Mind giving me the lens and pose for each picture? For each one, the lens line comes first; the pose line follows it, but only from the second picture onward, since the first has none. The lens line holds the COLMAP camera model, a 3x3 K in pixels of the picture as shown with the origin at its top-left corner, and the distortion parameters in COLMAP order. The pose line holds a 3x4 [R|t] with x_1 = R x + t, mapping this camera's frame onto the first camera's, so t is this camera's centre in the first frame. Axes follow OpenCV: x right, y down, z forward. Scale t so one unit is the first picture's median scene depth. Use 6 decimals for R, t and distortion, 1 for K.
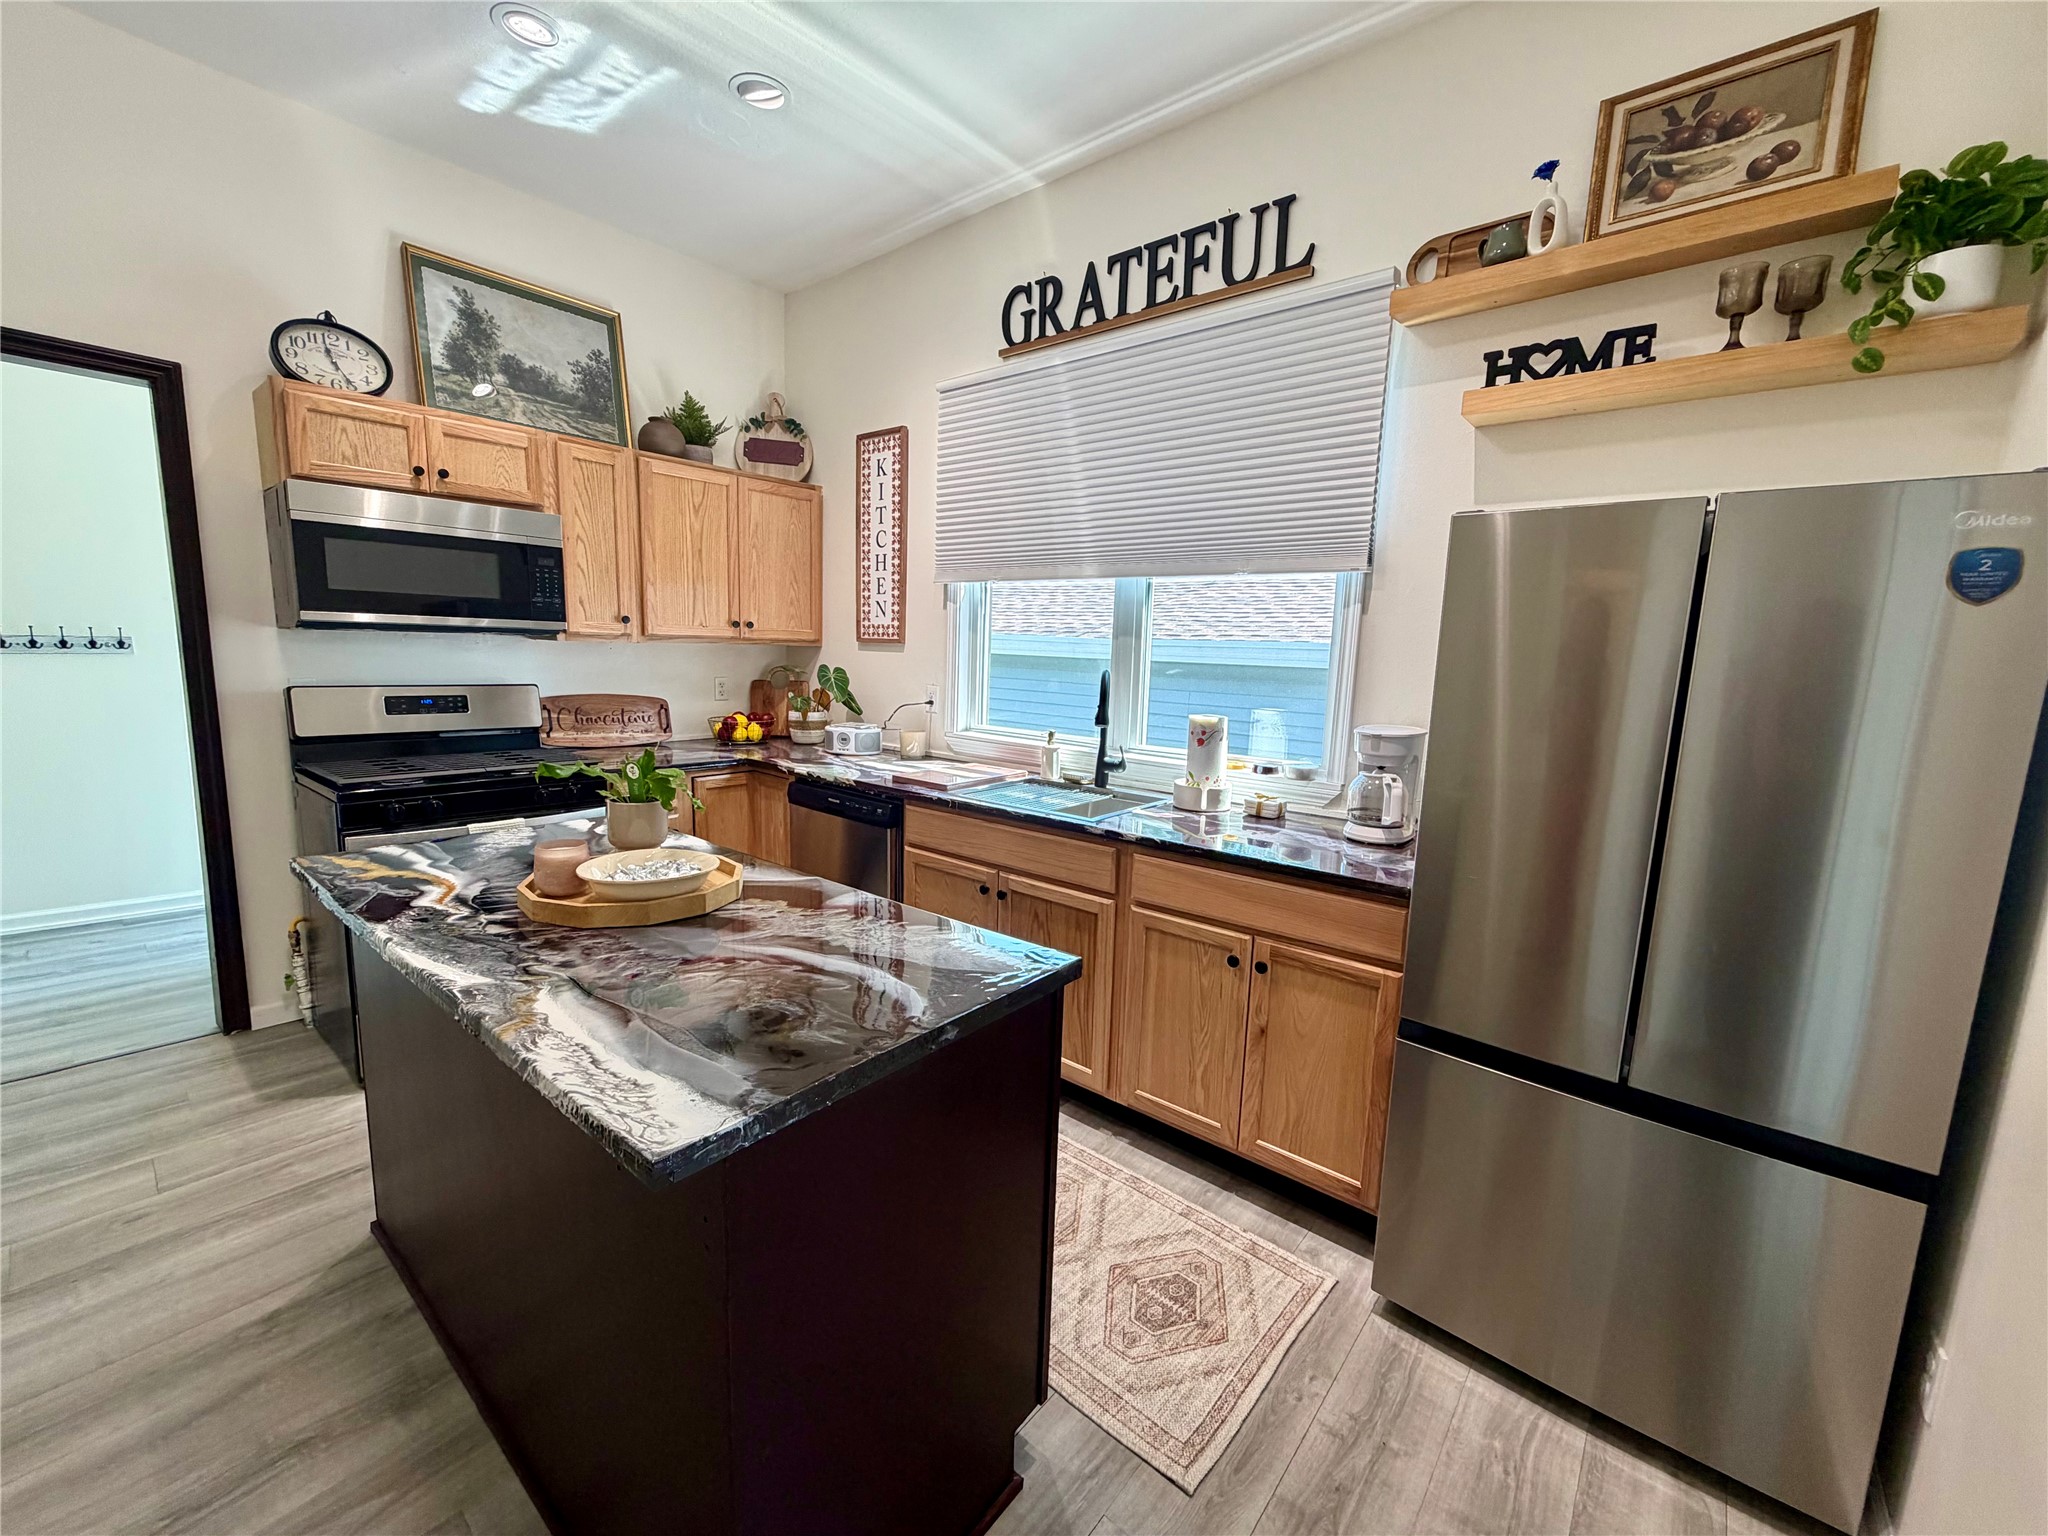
lens RADIAL K [[815.5, 0, 1020.1], [0, 815.5, 766.6], [0, 0, 1]] dist [-0.000197, 0.000299]
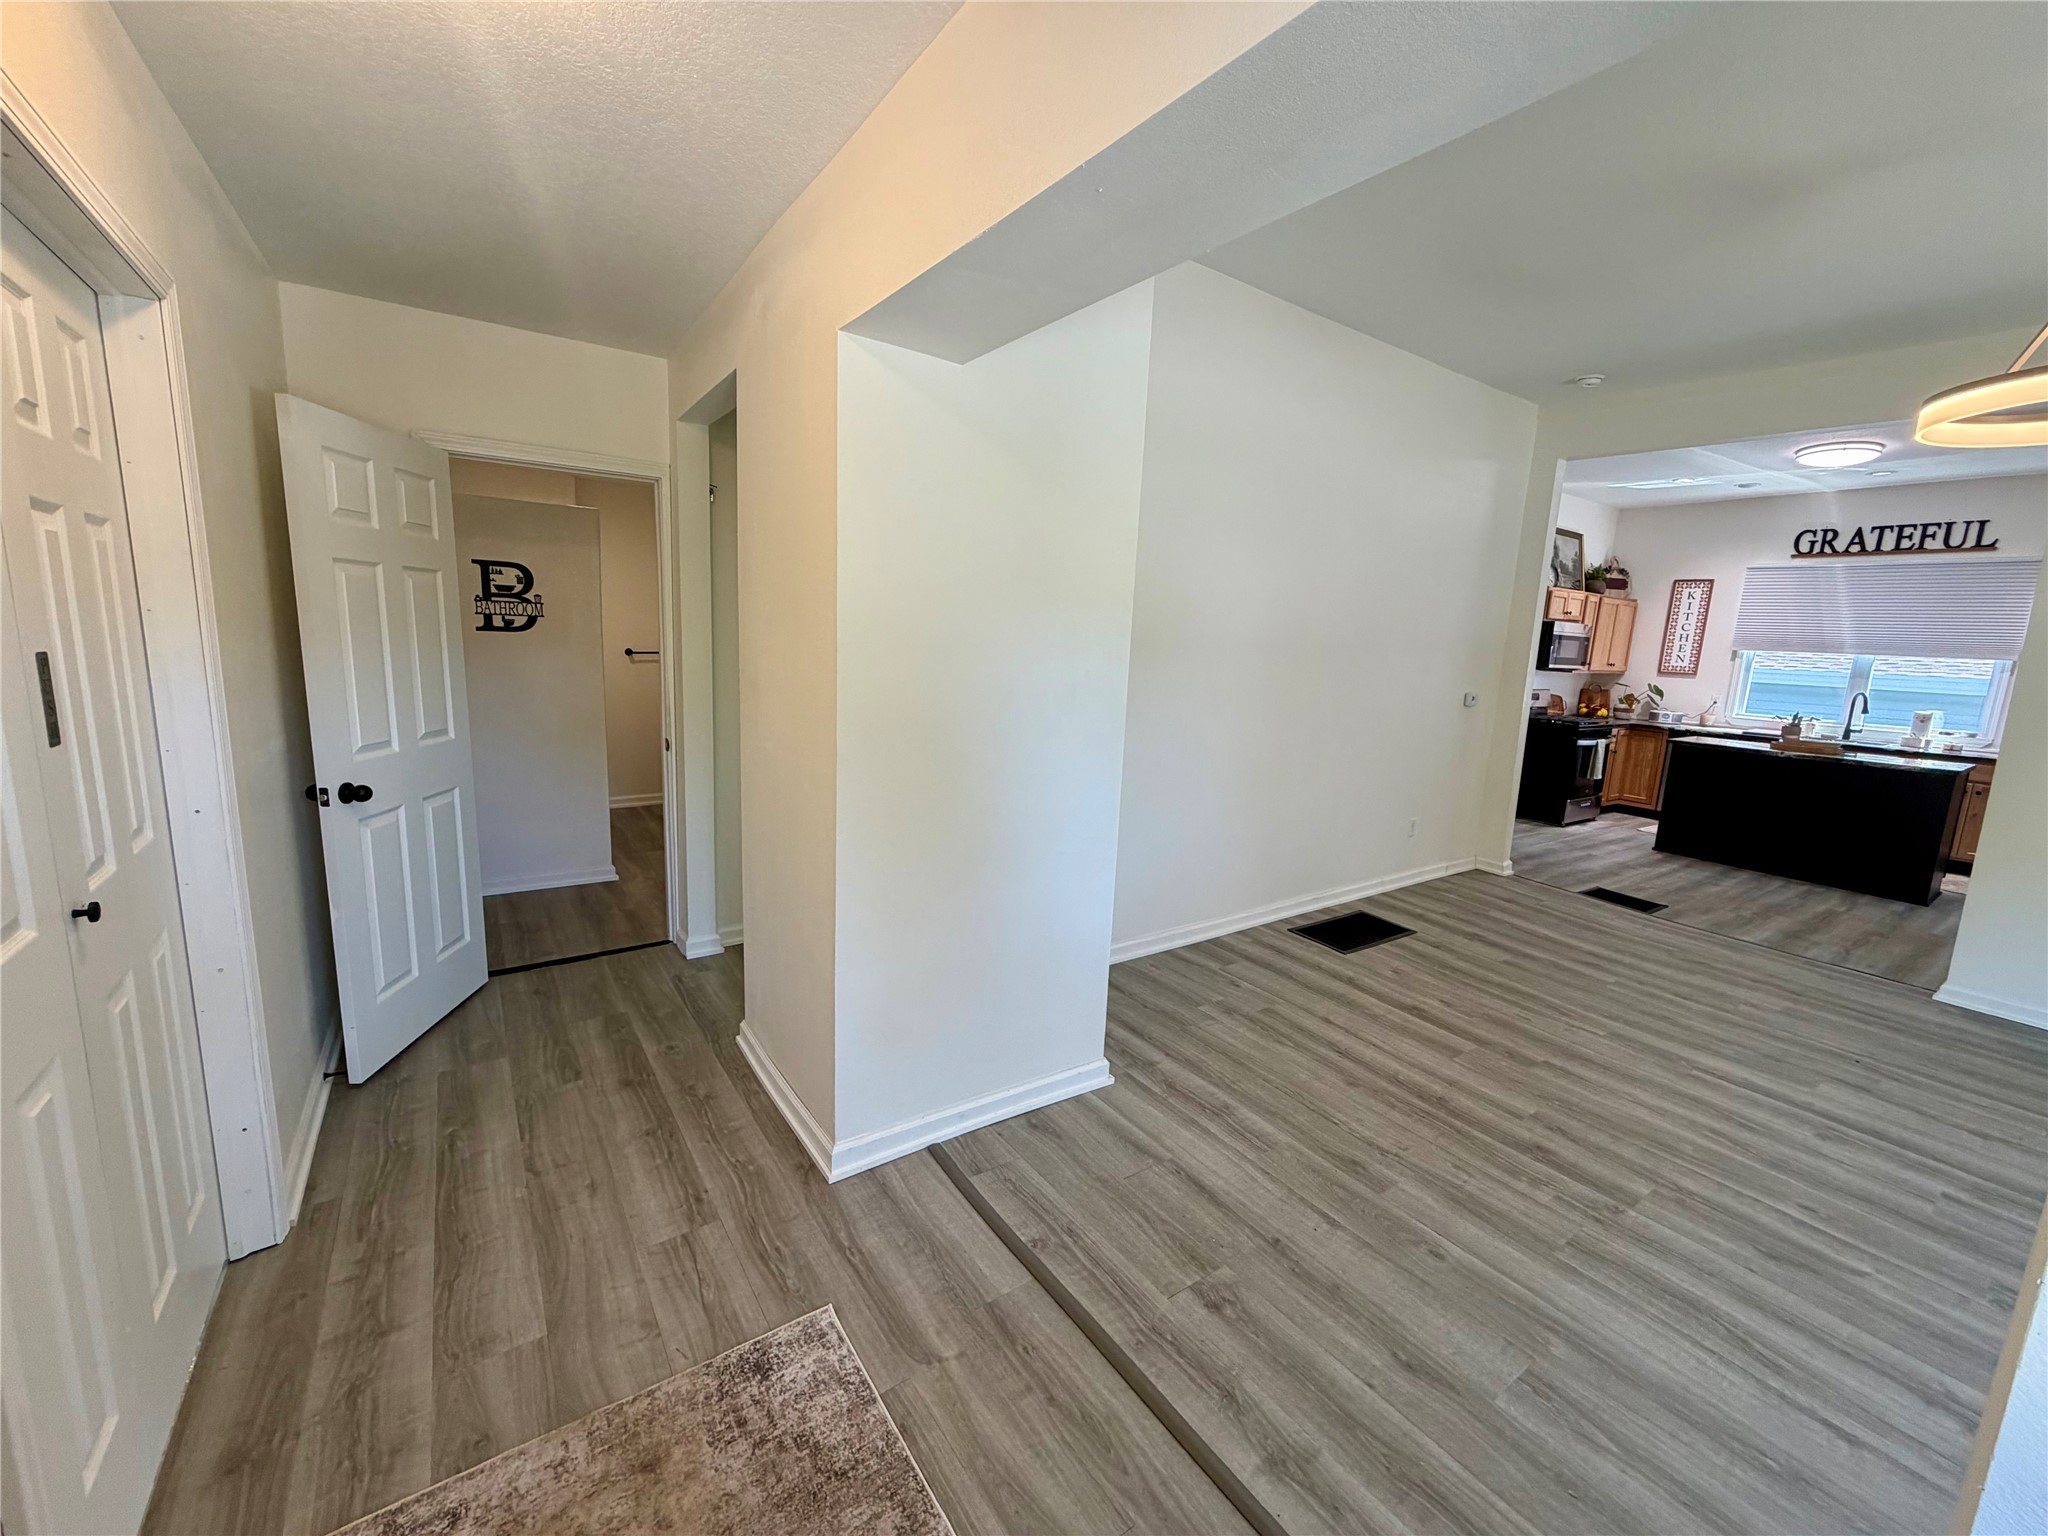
lens RADIAL K [[815.5, 0, 1020.1], [0, 815.5, 766.6], [0, 0, 1]] dist [-0.000197, 0.000299]
pose [[0.963872, 0.056512, -0.260300, -1.642285], [-0.055058, 0.998400, 0.012882, 0.209816], [0.260612, 0.001915, 0.965442, -1.999618]]
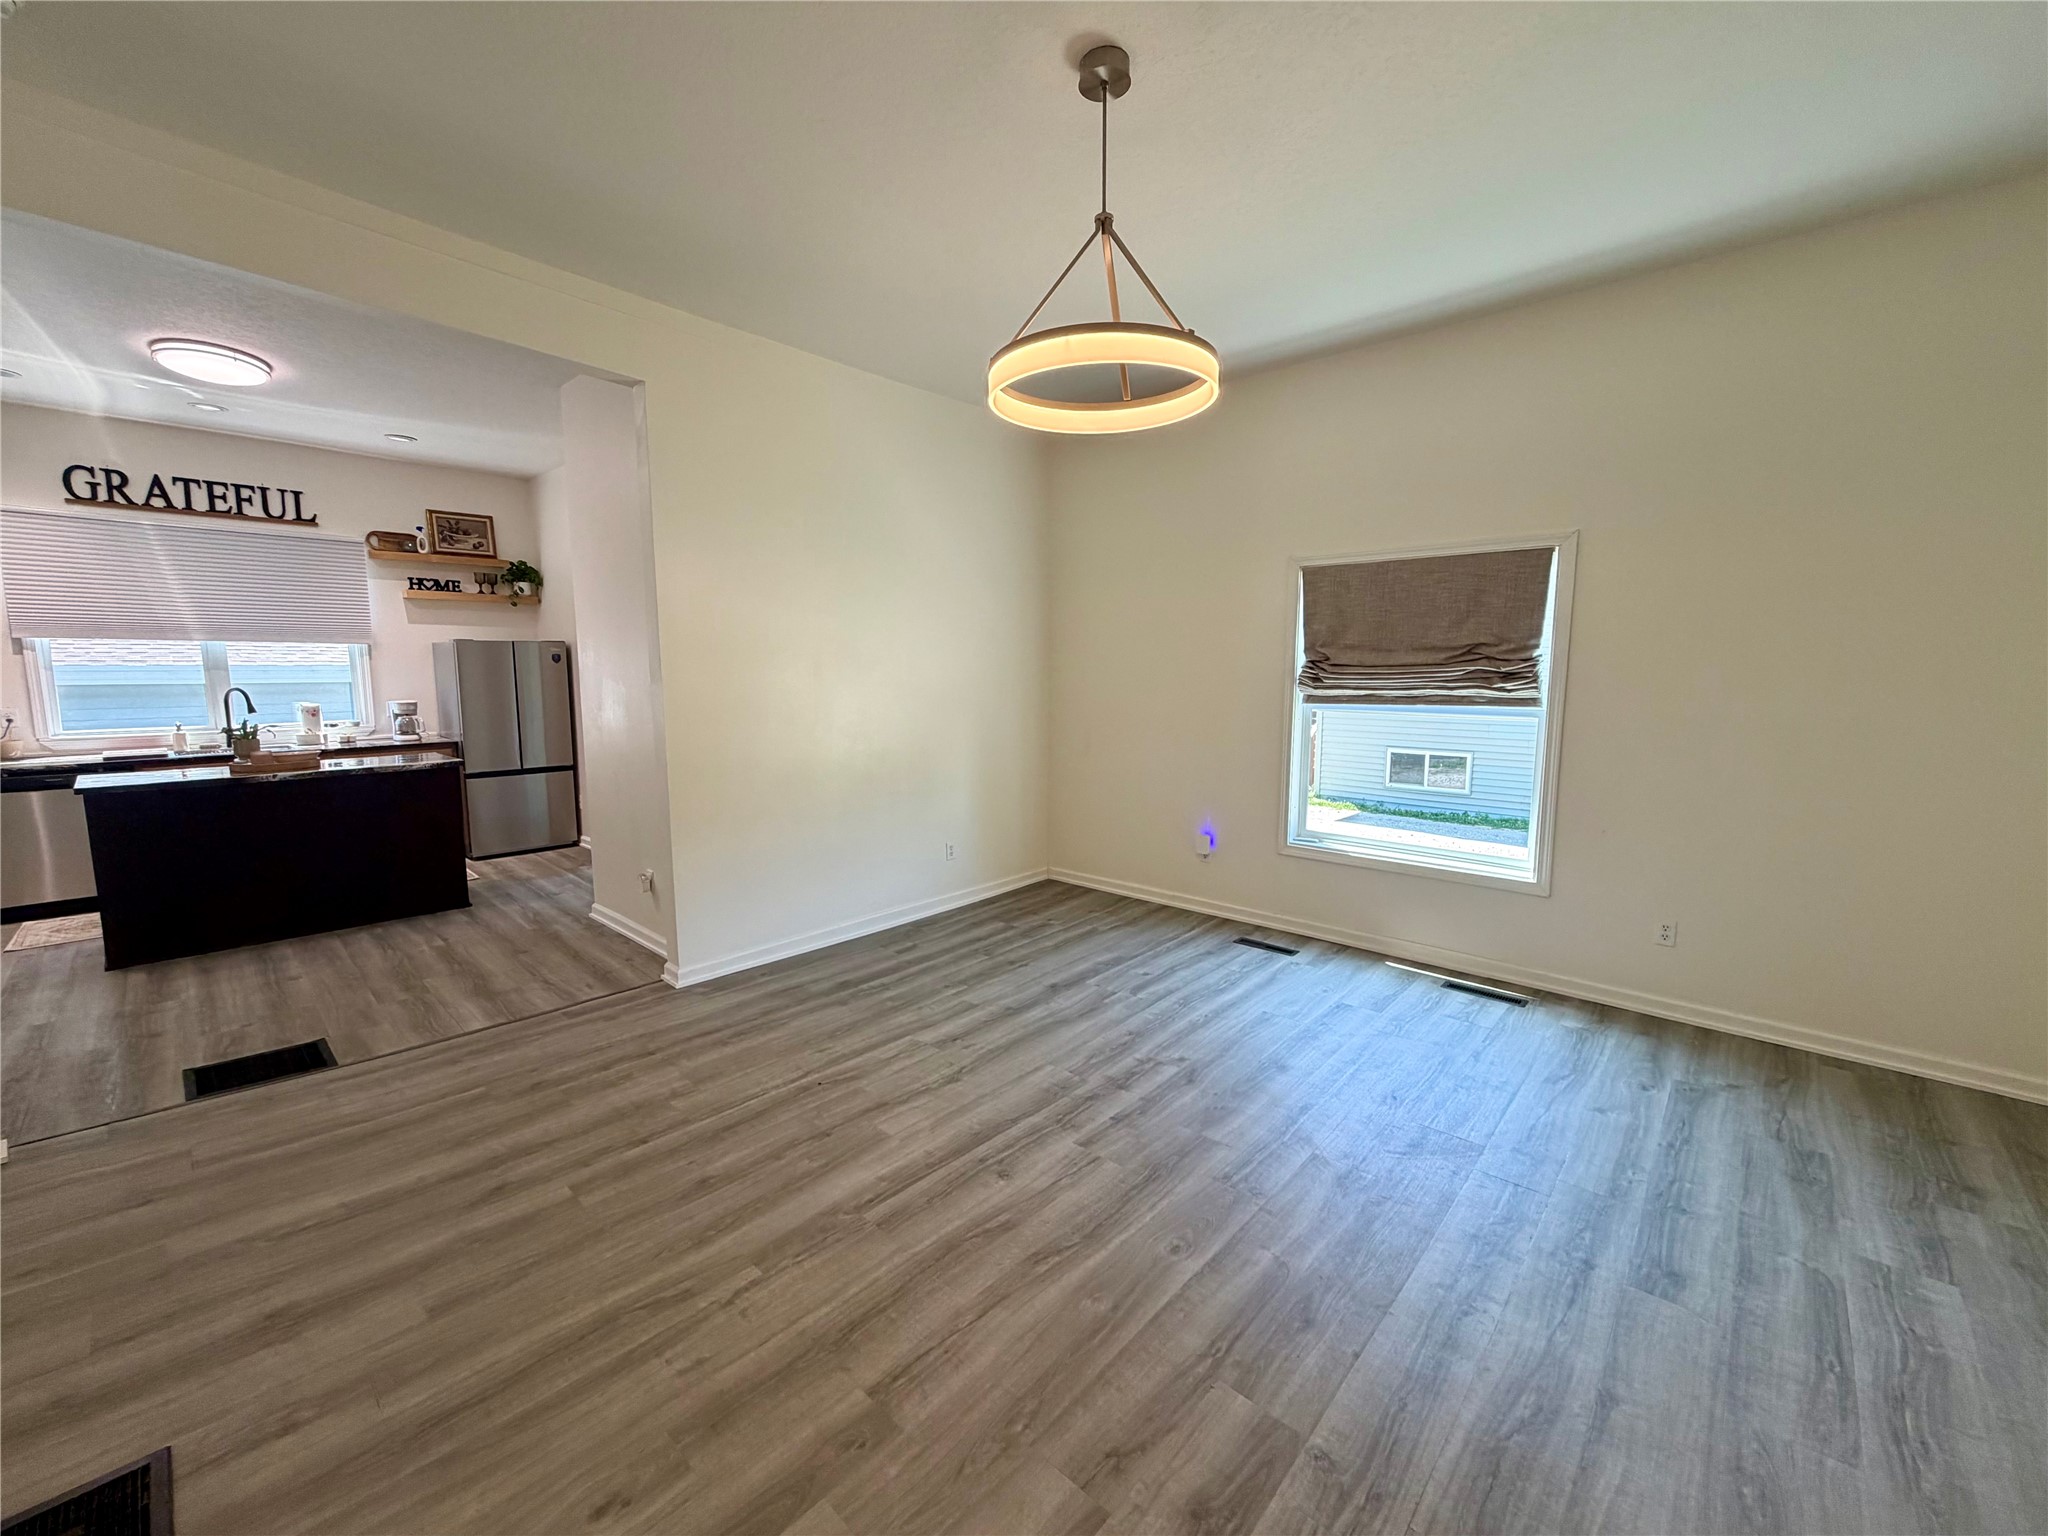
lens RADIAL K [[815.5, 0, 1020.1], [0, 815.5, 766.6], [0, 0, 1]] dist [-0.000197, 0.000299]
pose [[0.054153, -0.151926, 0.986907, -1.731560], [0.148925, 0.978532, 0.142465, 0.071887], [-0.987365, 0.139260, 0.075617, -1.002505]]
